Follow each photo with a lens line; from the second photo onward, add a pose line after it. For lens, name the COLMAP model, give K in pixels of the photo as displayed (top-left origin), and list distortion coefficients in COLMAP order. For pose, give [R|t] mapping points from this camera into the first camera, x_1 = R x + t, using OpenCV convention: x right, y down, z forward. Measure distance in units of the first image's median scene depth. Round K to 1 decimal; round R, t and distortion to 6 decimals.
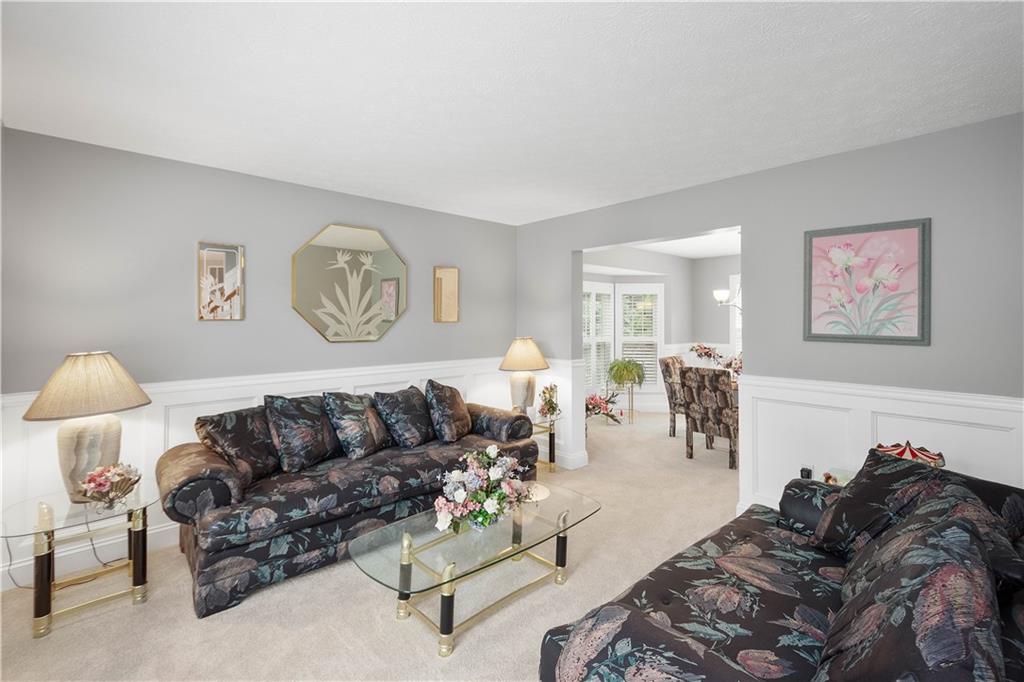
lens RADIAL K [[457.1, 0, 511.8], [0, 457.1, 316.8], [0, 0, 1]] dist [0.003243, -0.000160]
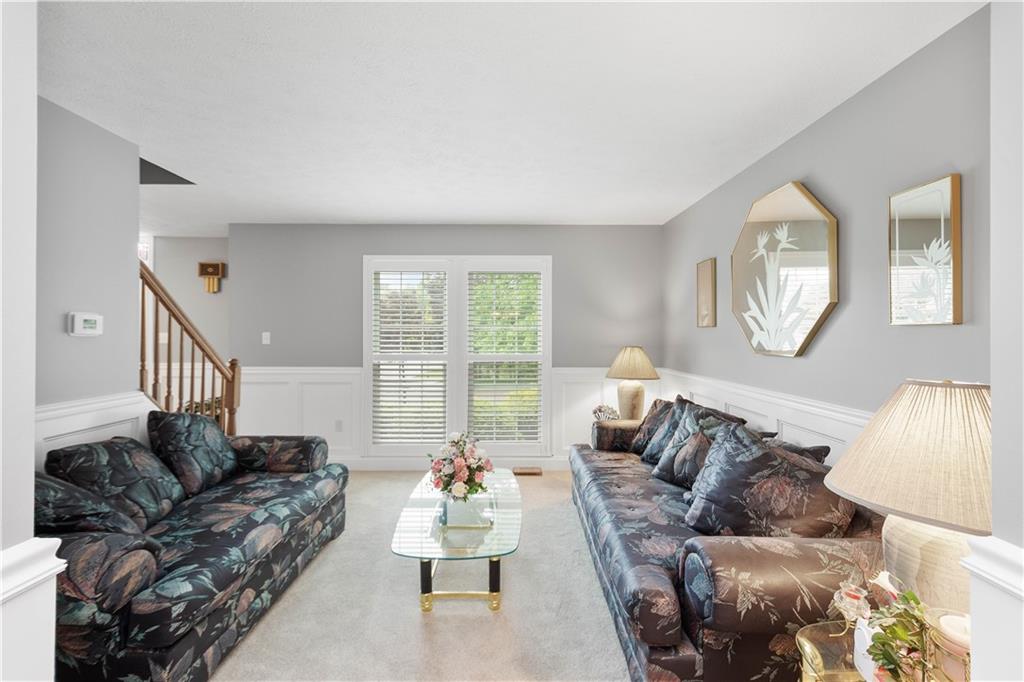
lens RADIAL K [[467.4, 0, 509.8], [0, 467.4, 335.6], [0, 0, 1]] dist [0.001033, 0.000068]
pose [[-0.682559, 0.001559, -0.730829, 0.712991], [0.000870, 0.999999, 0.001320, 0.034708], [0.730830, 0.000265, -0.682559, 1.867358]]
